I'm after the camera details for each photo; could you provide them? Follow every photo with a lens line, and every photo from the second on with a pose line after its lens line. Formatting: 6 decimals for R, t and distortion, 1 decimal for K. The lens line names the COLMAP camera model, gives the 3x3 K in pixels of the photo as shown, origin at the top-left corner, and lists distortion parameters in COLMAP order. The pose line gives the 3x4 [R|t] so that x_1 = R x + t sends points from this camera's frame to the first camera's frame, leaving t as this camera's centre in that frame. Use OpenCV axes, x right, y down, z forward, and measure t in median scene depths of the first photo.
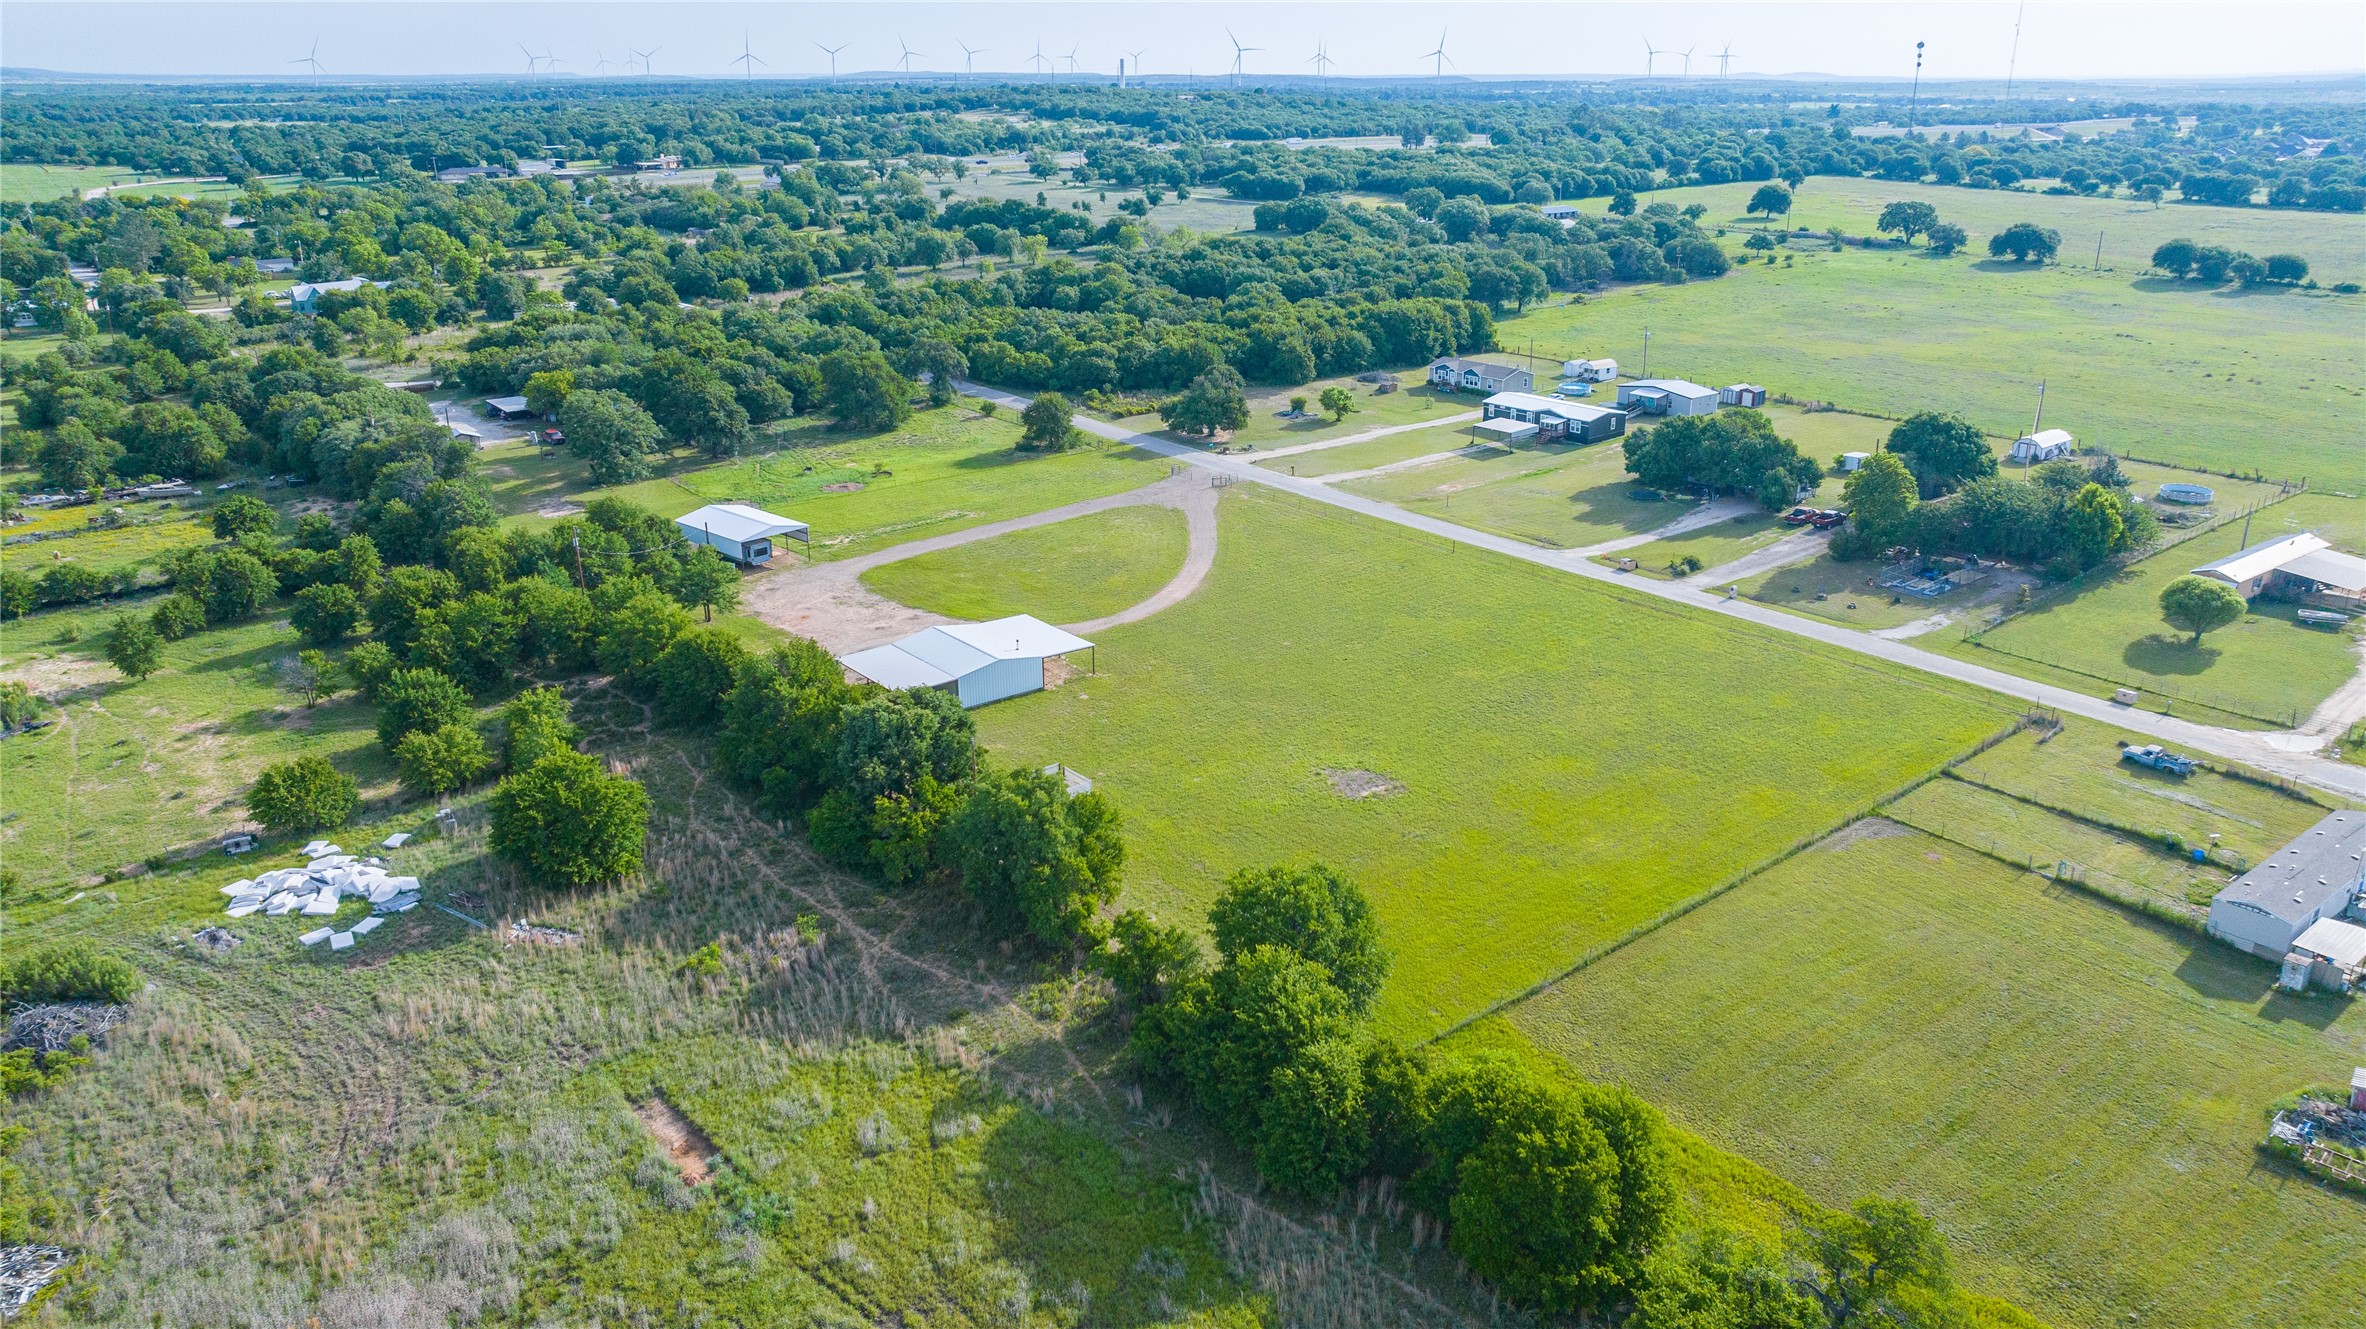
lens RADIAL K [[1677.8, 0, 1208.7], [0, 1677.8, 663.6], [0, 0, 1]] dist [-0.028305, 0.031678]
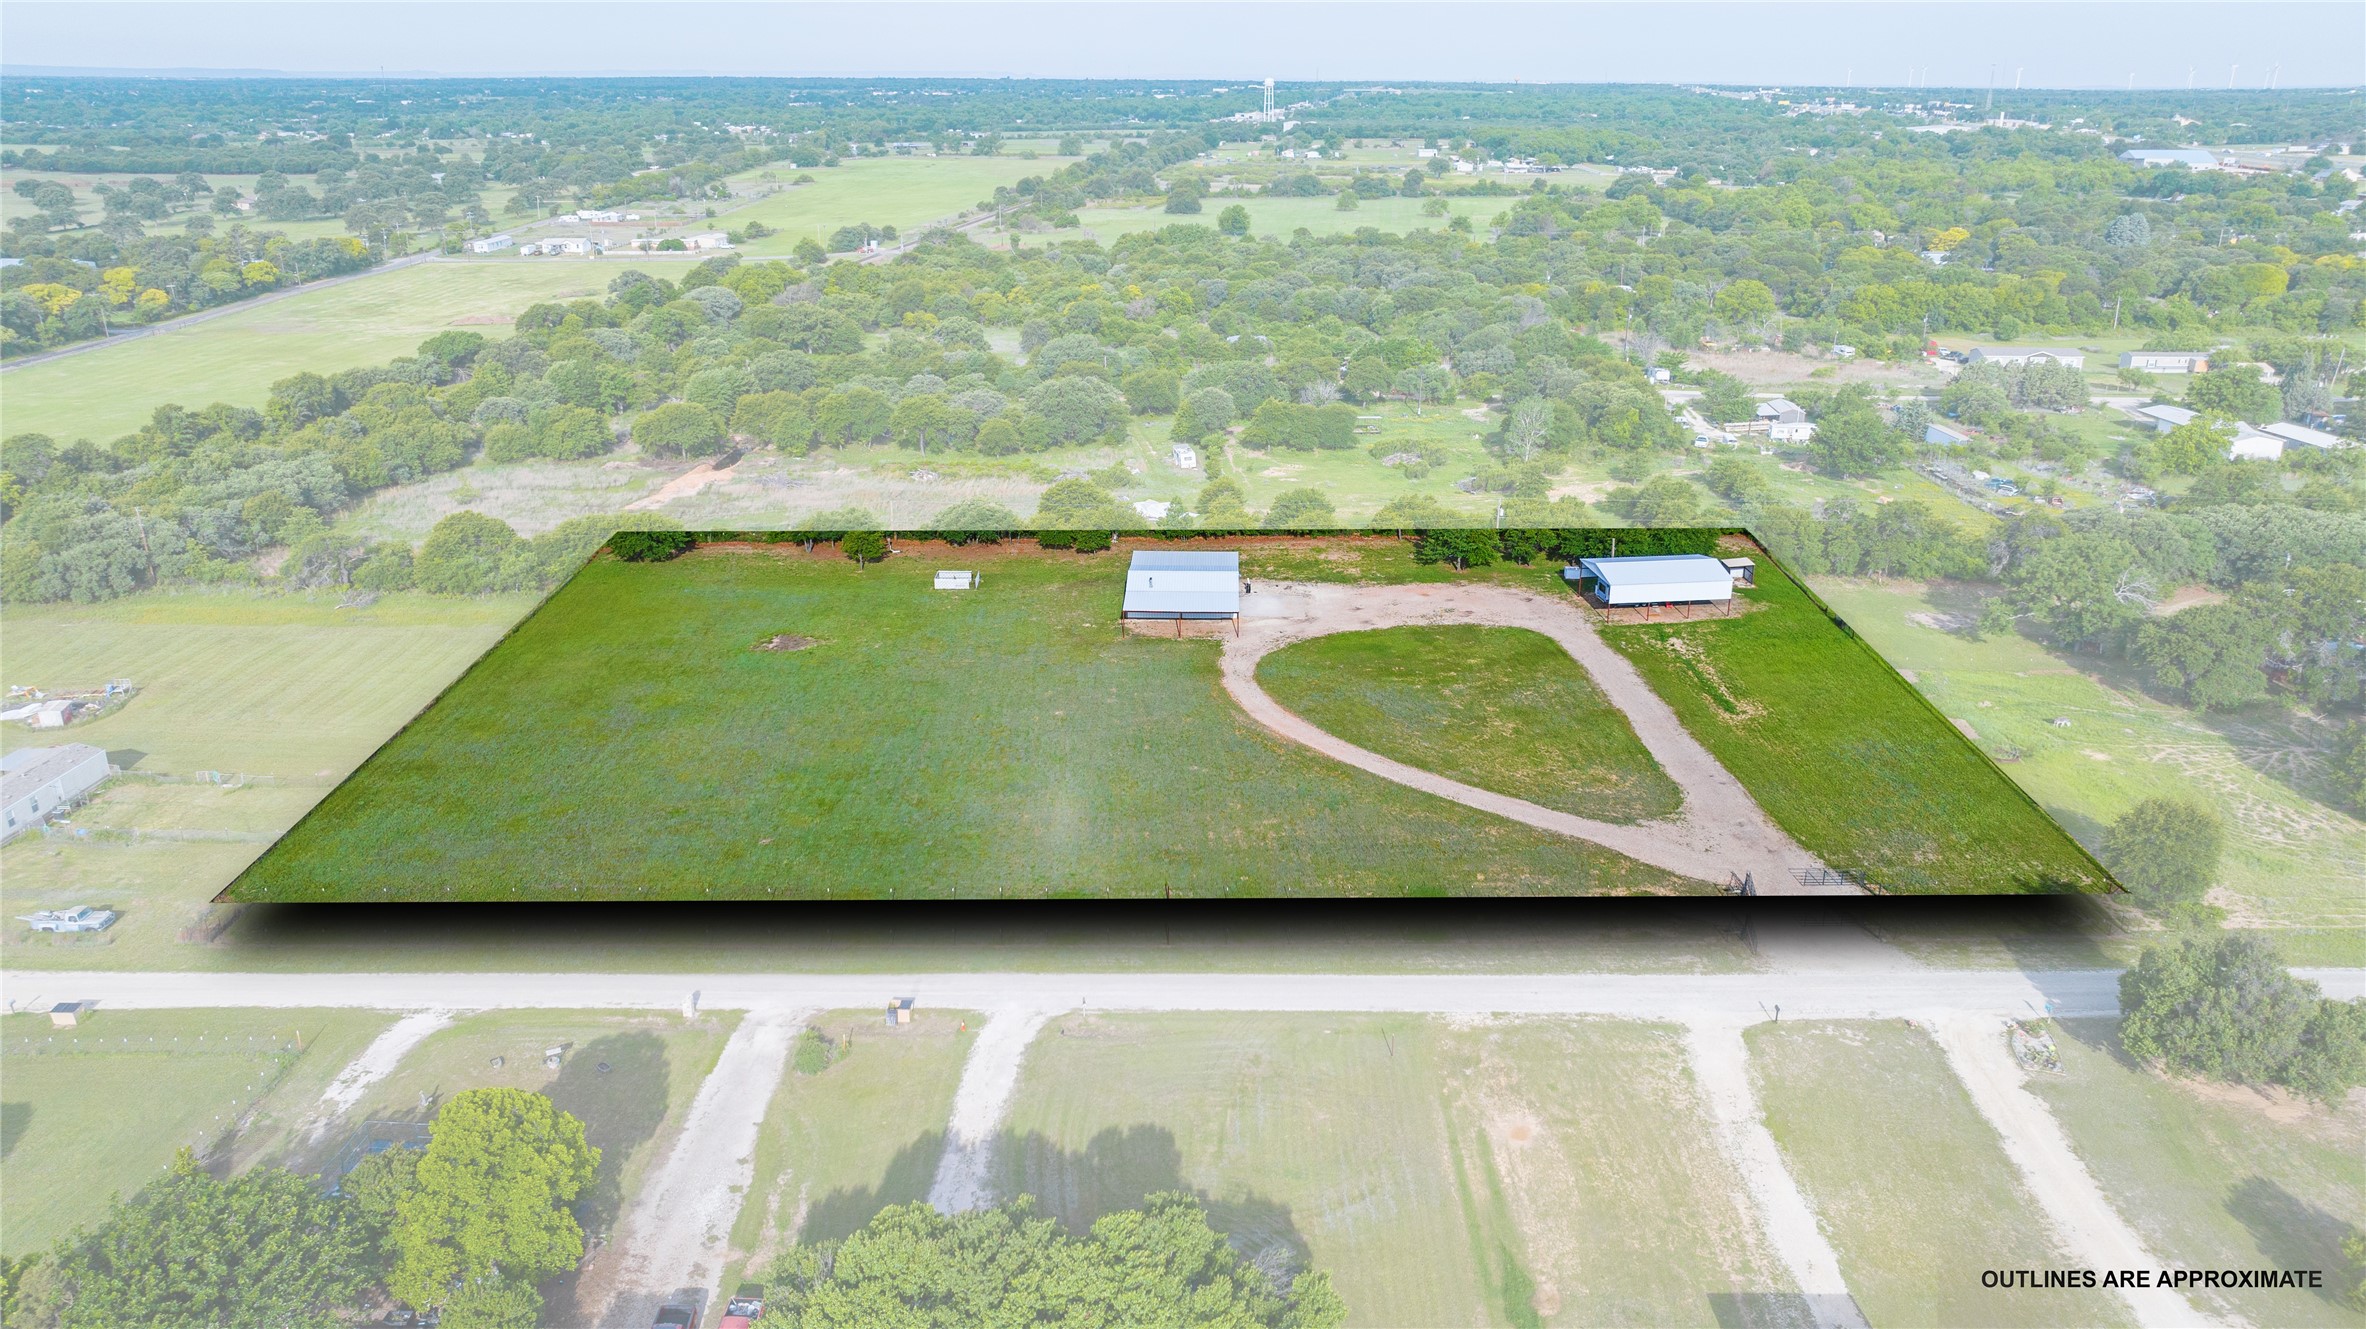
lens RADIAL K [[1671.7, 0, 1193.7], [0, 1671.7, 665.5], [0, 0, 1]] dist [-0.009839, 0.001967]
pose [[-0.645201, 0.271533, -0.714132, 0.585495], [-0.261164, 0.800022, 0.540146, -0.495179], [0.717989, 0.535009, -0.445261, 1.313044]]
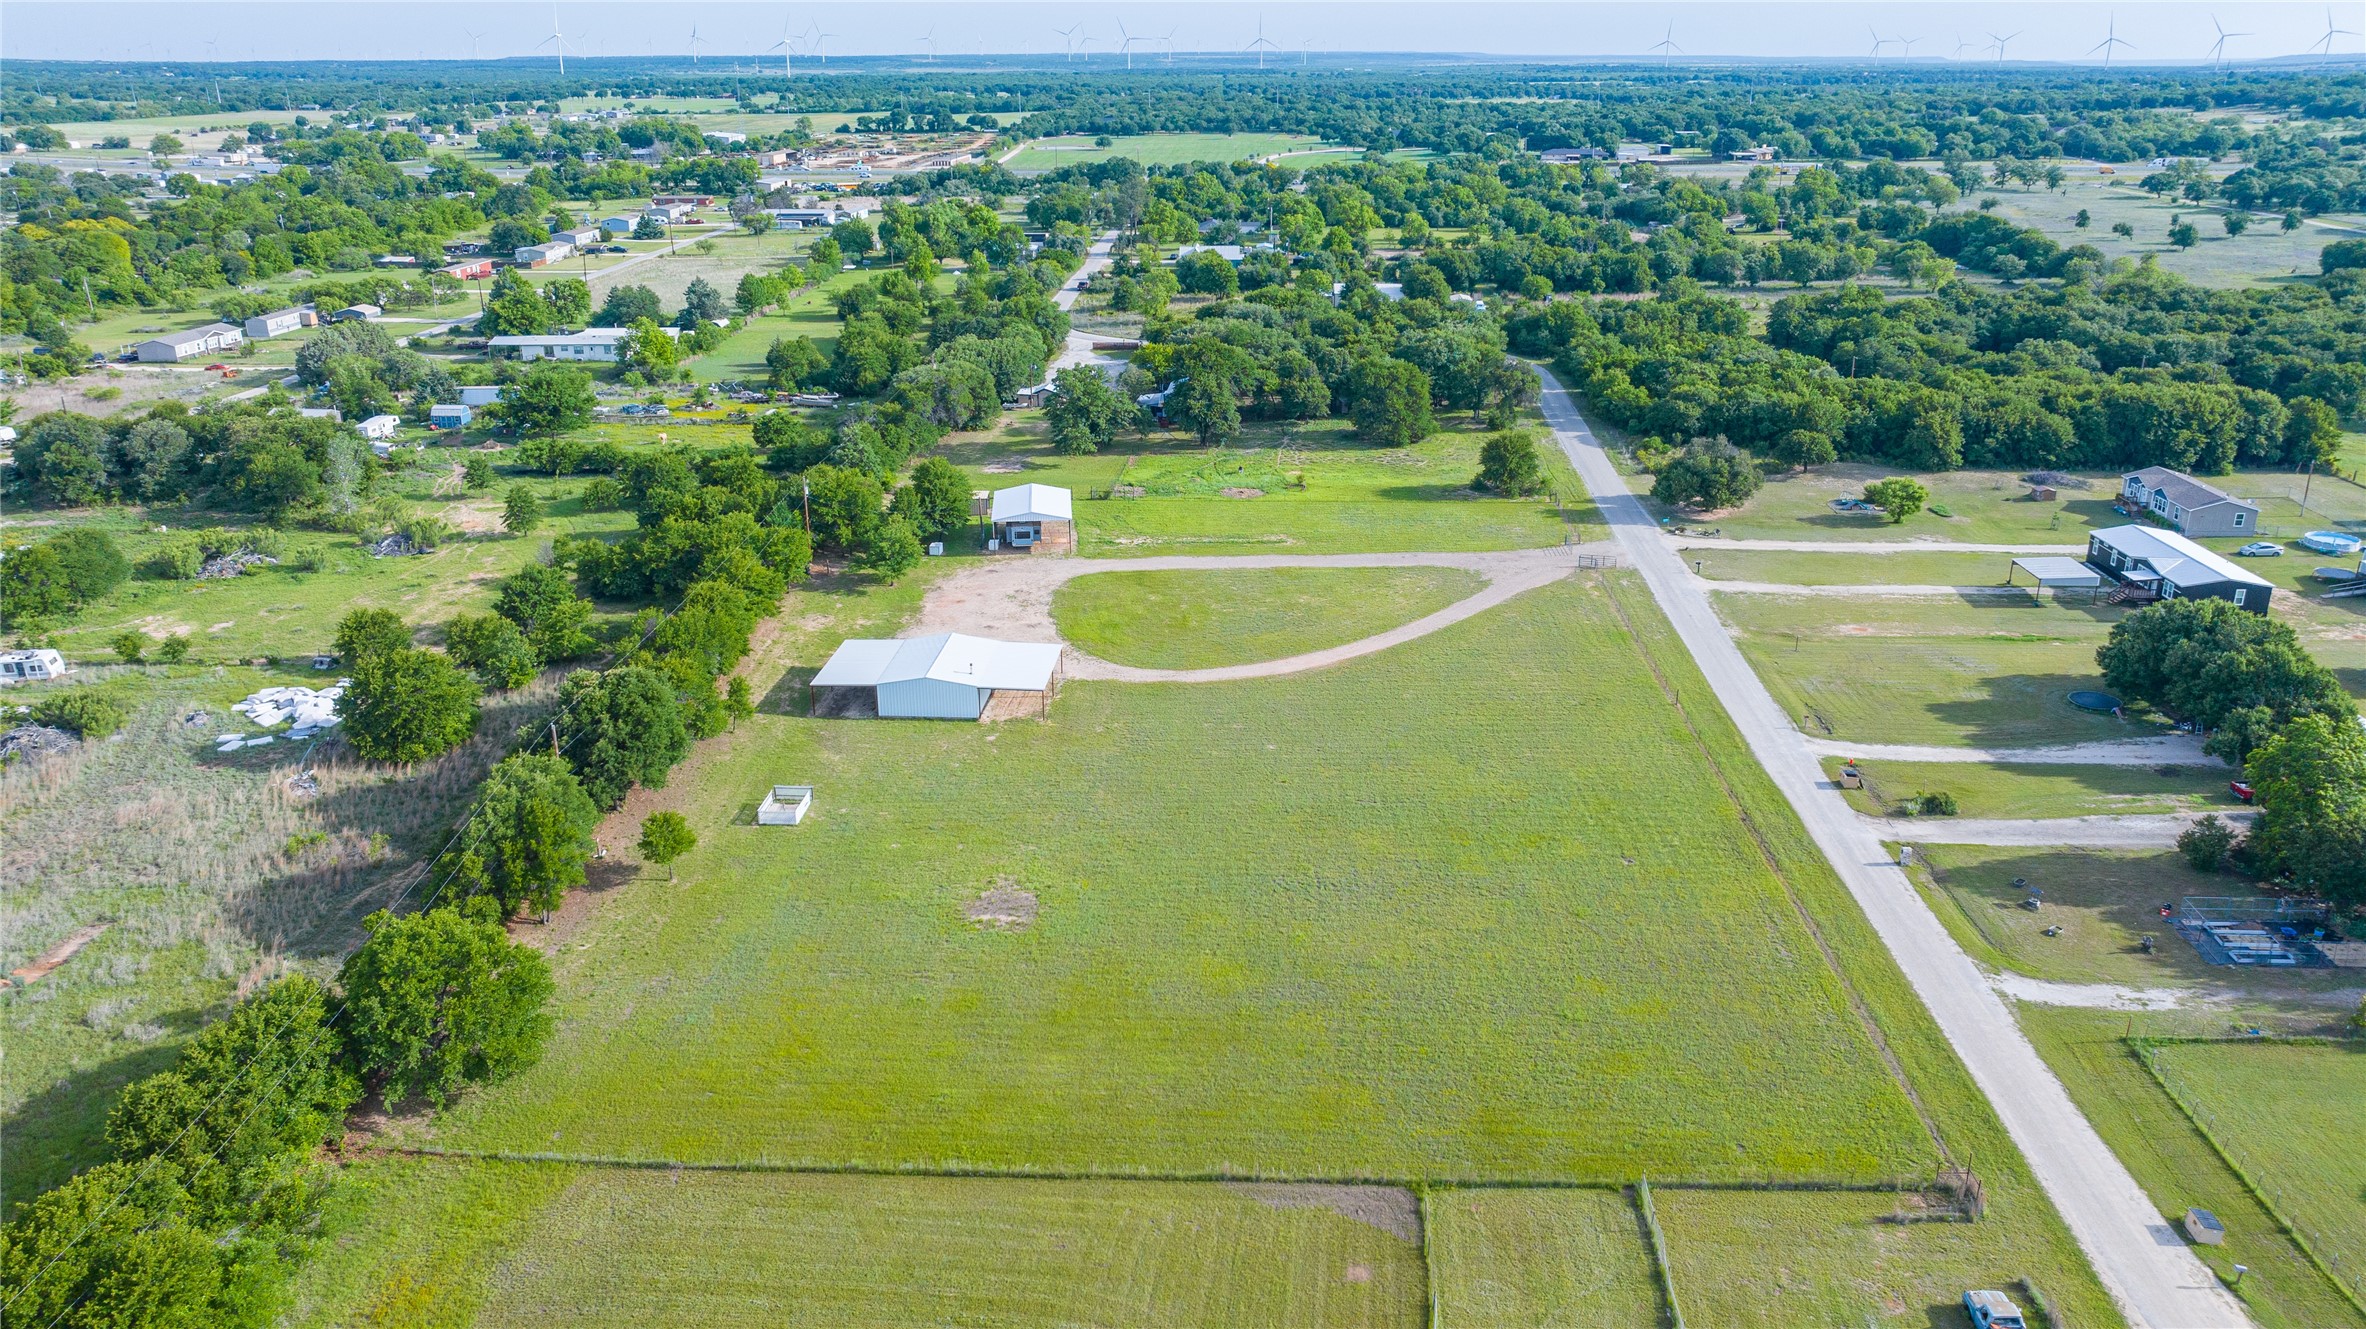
lens RADIAL K [[1704.1, 0, 1194.3], [0, 1704.1, 661.4], [0, 0, 1]] dist [-0.018360, 0.000371]
pose [[0.734515, 0.231693, -0.637814, 0.508087], [-0.229922, 0.969284, 0.087323, -0.109714], [0.638454, 0.082507, 0.765224, 0.281649]]
